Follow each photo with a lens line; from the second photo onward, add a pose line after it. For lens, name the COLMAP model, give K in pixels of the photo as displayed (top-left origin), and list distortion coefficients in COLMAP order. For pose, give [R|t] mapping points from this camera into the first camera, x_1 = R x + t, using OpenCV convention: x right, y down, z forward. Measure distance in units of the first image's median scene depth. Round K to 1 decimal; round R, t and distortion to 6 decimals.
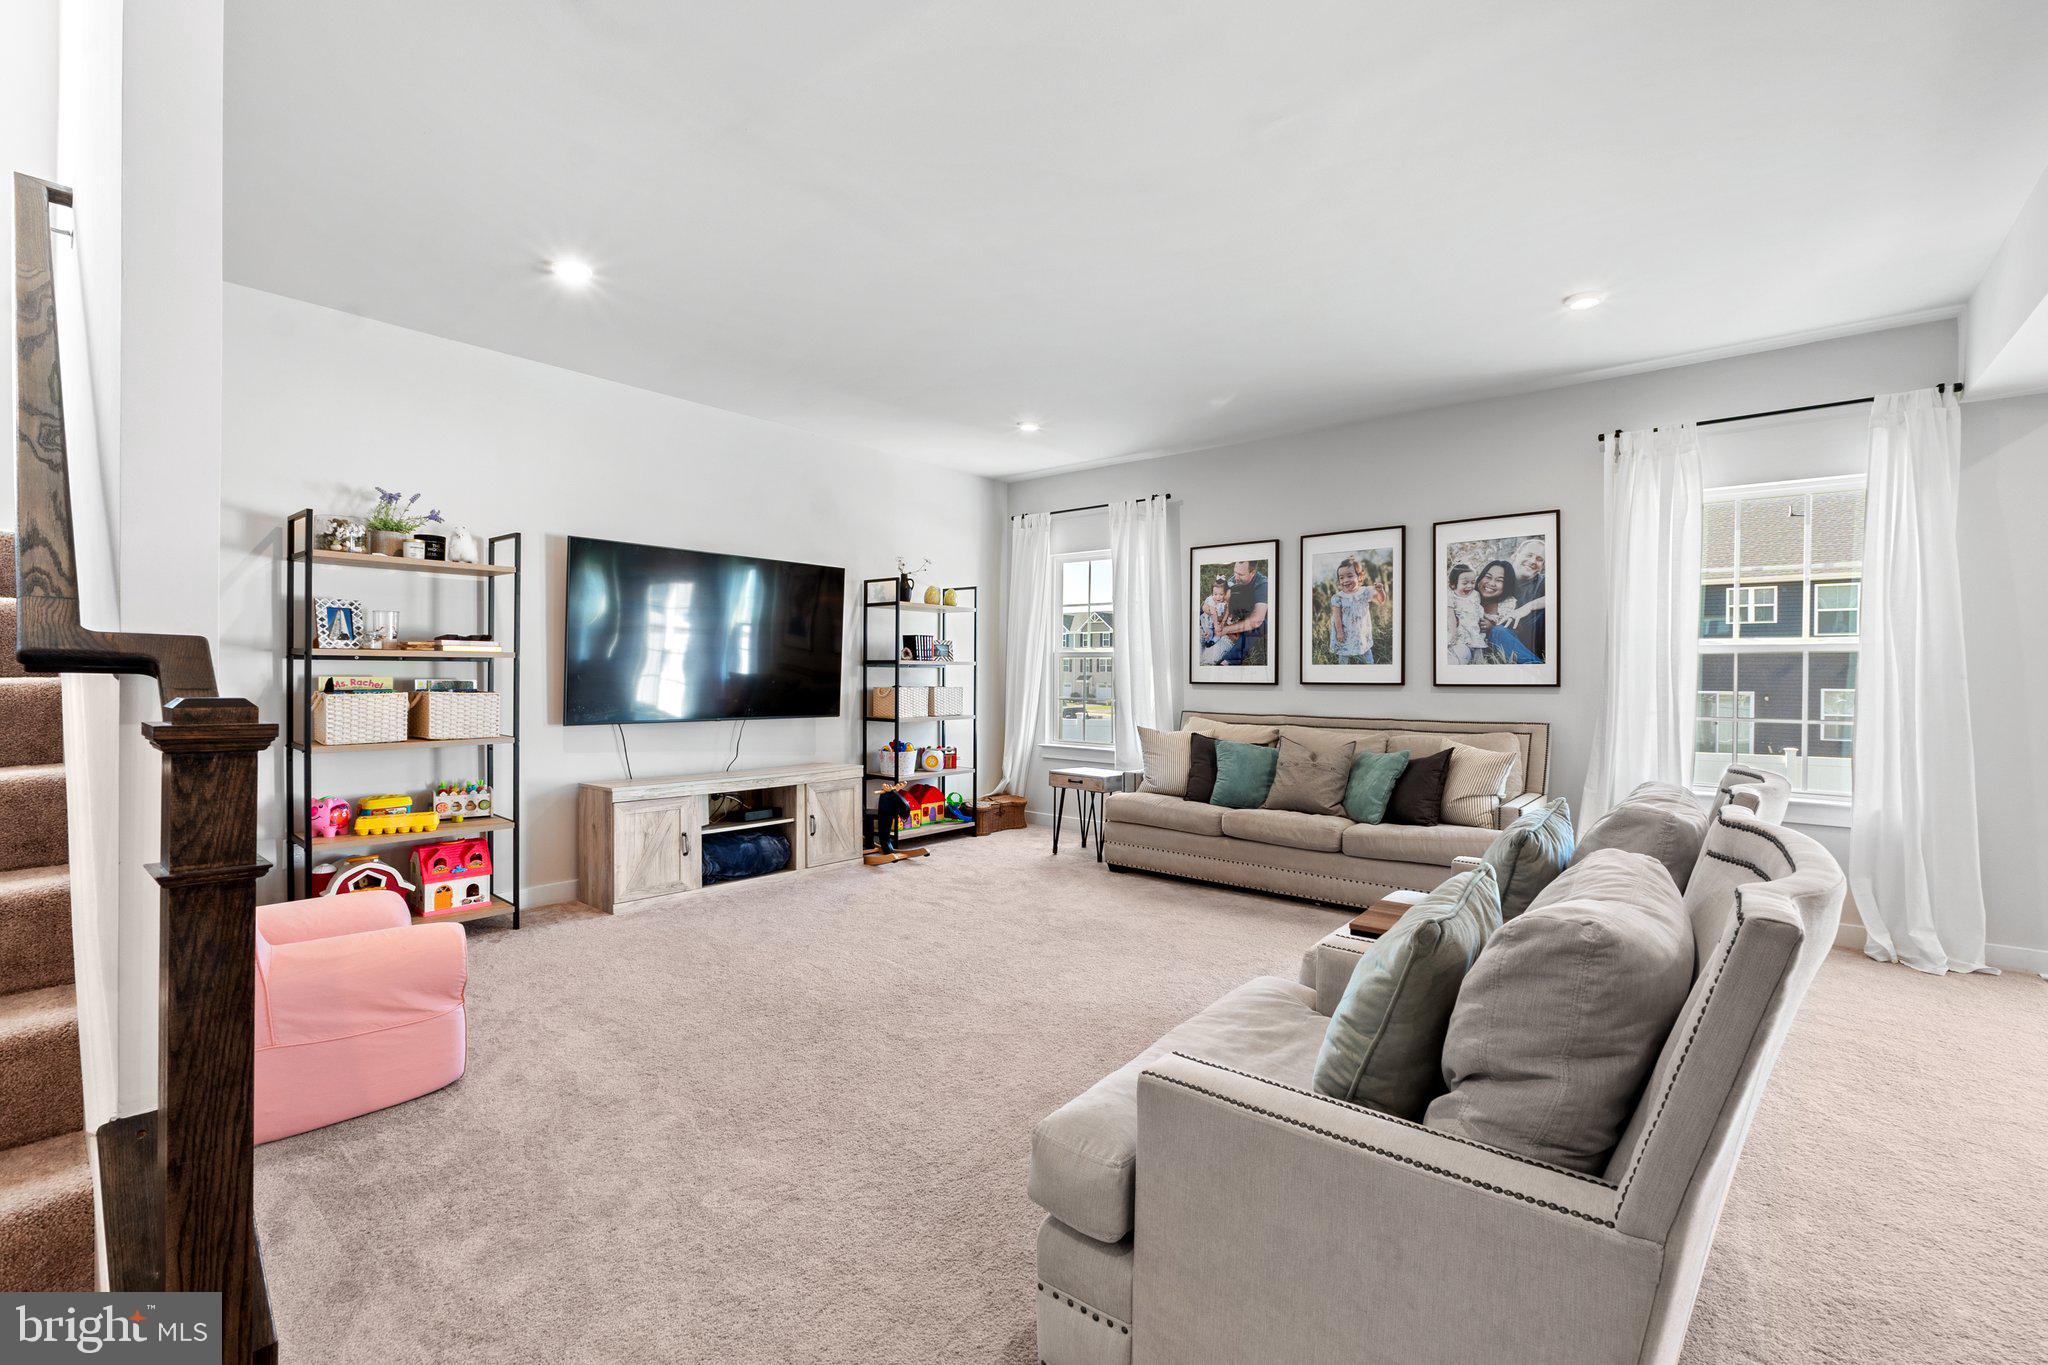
lens RADIAL K [[845.1, 0, 1015.7], [0, 845.1, 678.9], [0, 0, 1]] dist [-0.015293, 0.000217]
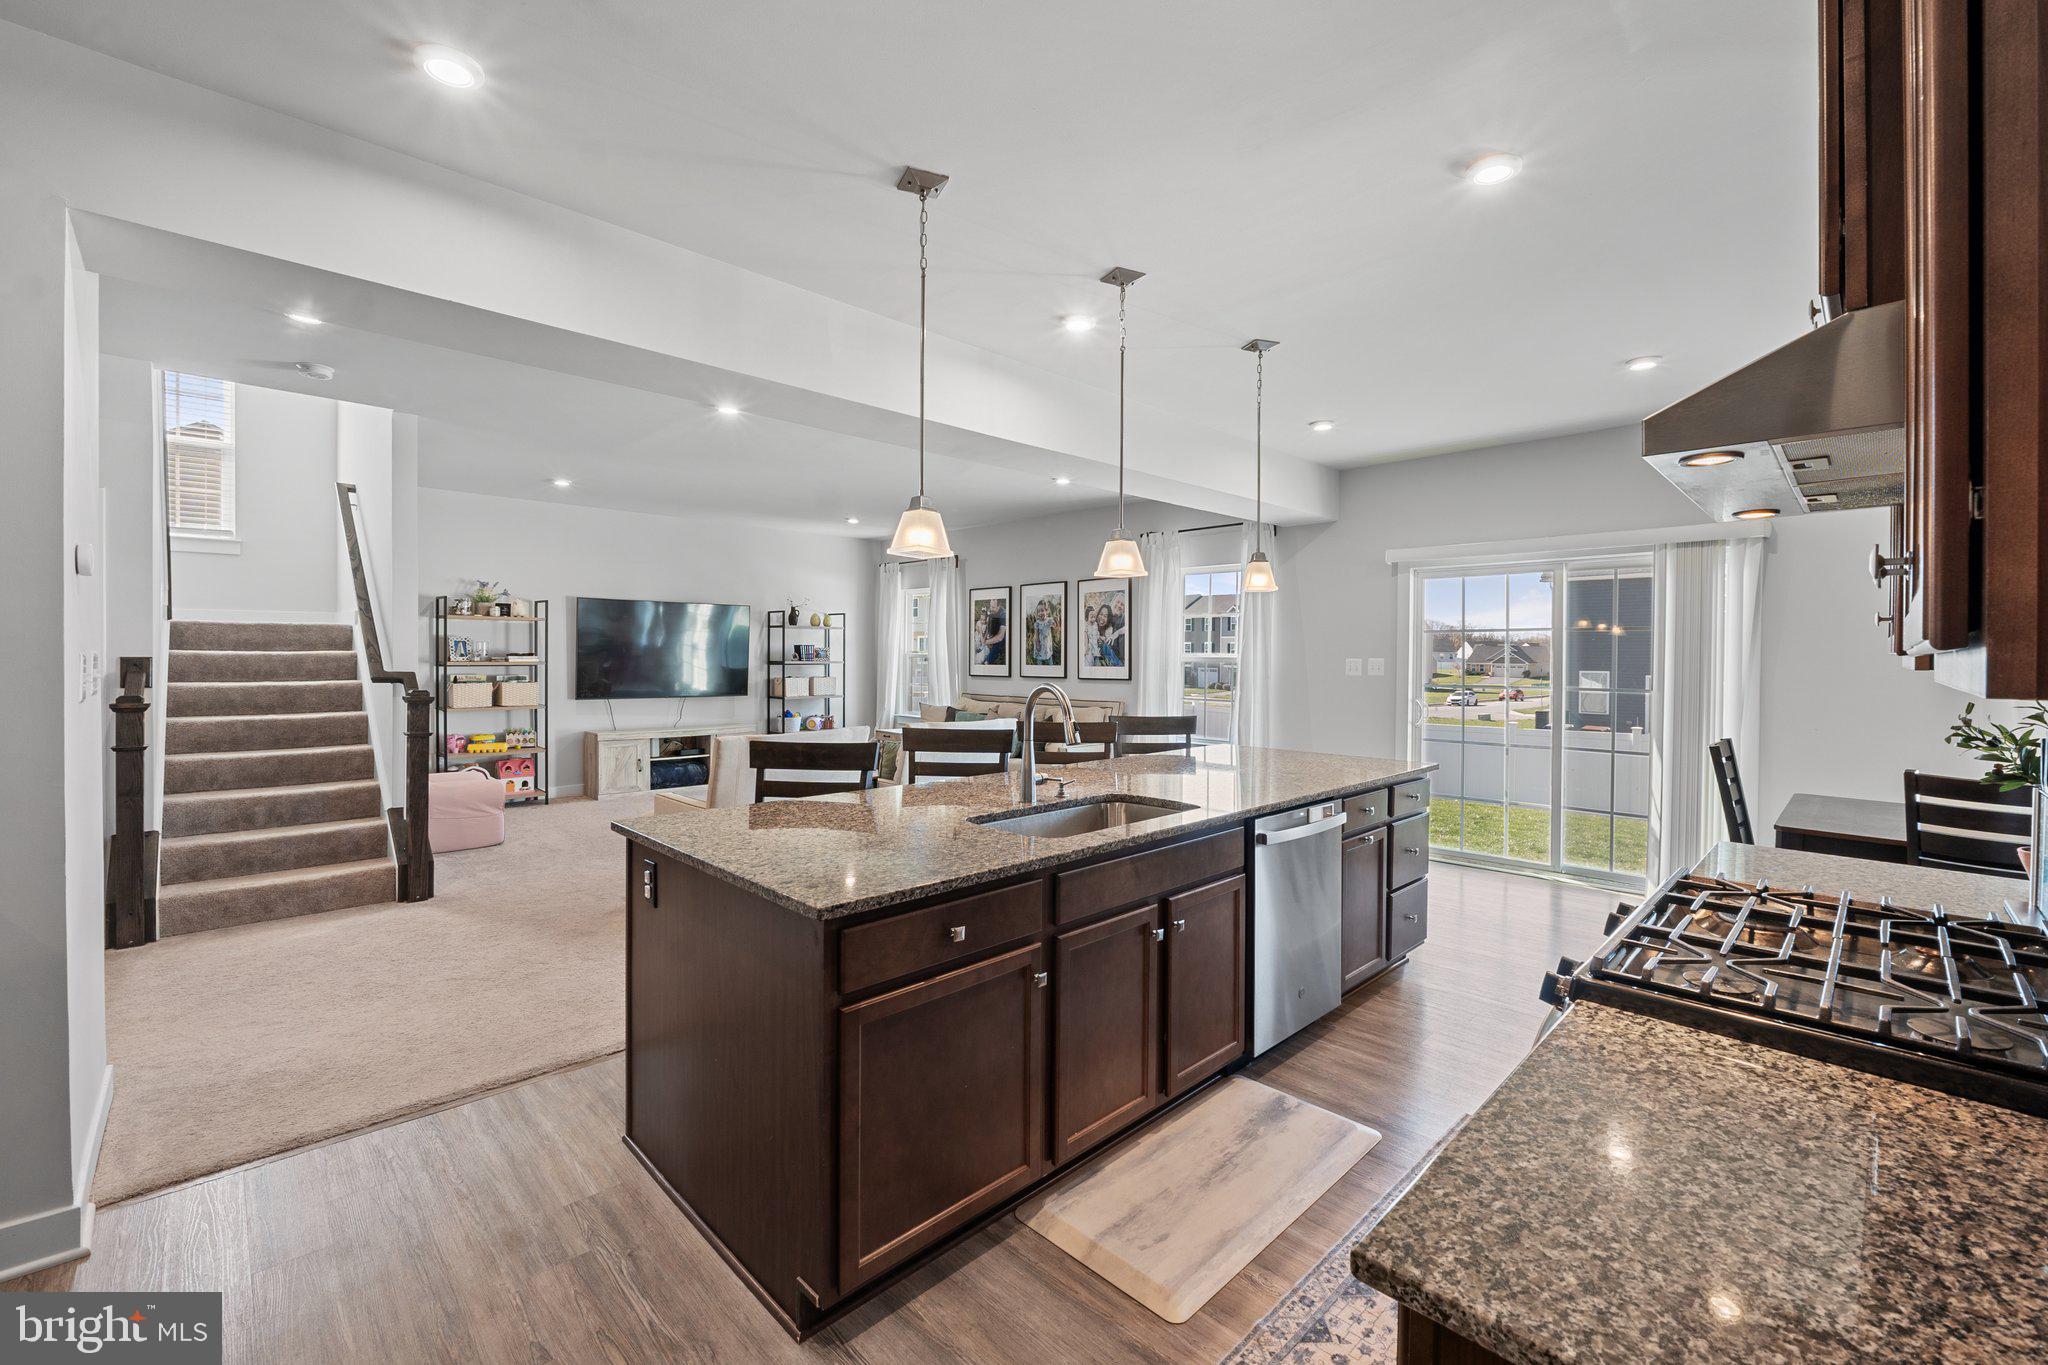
lens RADIAL K [[845.1, 0, 1038.5], [0, 845.1, 664.8], [0, 0, 1]] dist [-0.015293, 0.000217]
pose [[0.996301, 0.001263, -0.085926, 0.598570], [-0.000737, 0.999981, 0.006146, -0.031423], [0.085932, -0.006060, 0.996283, -0.710013]]
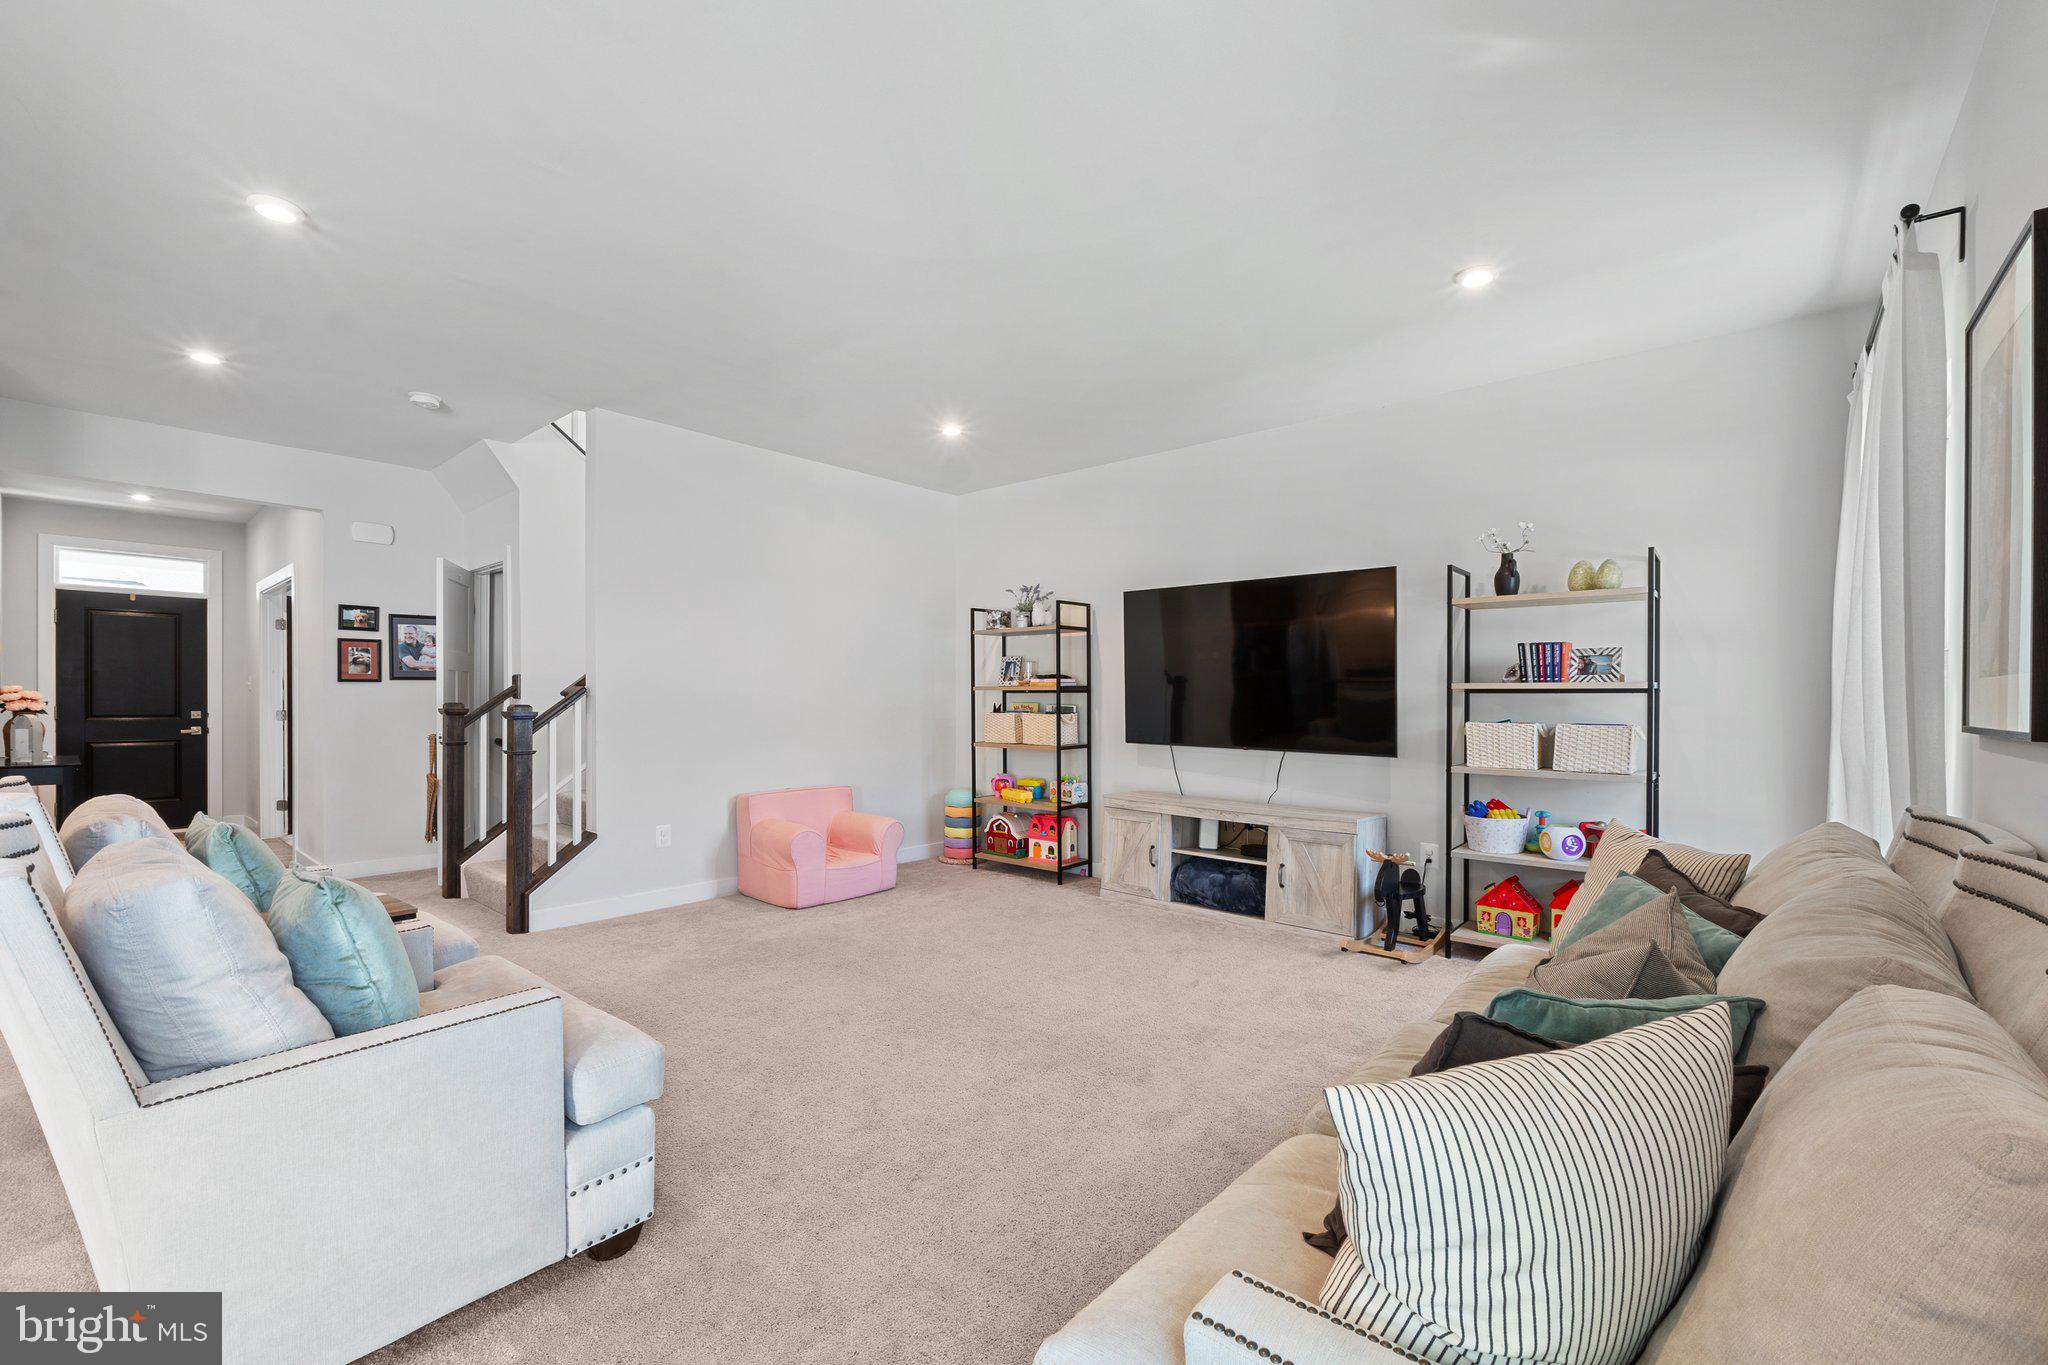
lens RADIAL K [[845.1, 0, 1024.9], [0, 845.1, 702.9], [0, 0, 1]] dist [-0.015293, 0.000217]
pose [[-0.010015, 0.004554, -0.999939, 0.688591], [-0.003319, 0.999984, 0.004587, -0.009084], [0.999944, 0.003365, -0.009999, 0.810502]]
